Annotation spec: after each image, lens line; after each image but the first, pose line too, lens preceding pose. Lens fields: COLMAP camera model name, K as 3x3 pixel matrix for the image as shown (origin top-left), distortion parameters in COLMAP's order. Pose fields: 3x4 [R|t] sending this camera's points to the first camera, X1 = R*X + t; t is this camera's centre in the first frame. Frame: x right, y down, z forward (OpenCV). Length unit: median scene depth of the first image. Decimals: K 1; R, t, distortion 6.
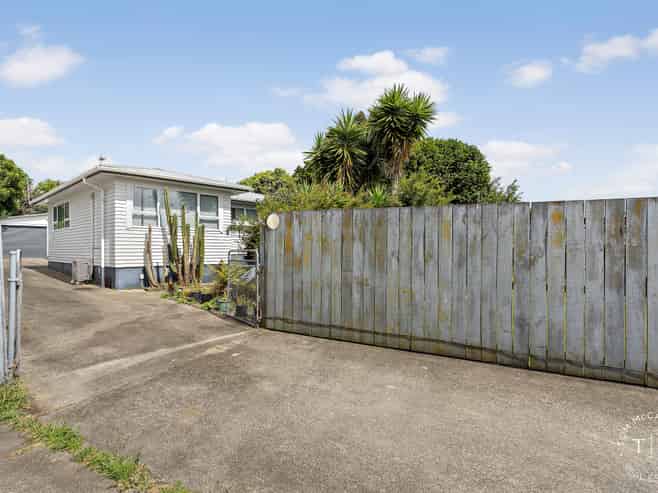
lens RADIAL K [[358.7, 0, 329.6], [0, 358.7, 244.9], [0, 0, 1]] dist [0.001719, 0.000932]
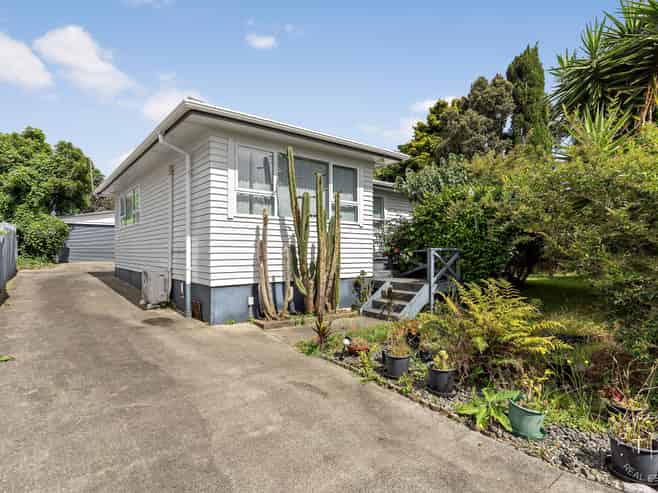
lens RADIAL K [[358.7, 0, 329.6], [0, 358.7, 244.9], [0, 0, 1]] dist [0.001719, 0.000932]
pose [[0.990034, 0.001482, -0.140819, -0.306747], [-0.001766, 0.999997, -0.001892, -0.002145], [0.140815, 0.002122, 0.990034, 0.428956]]
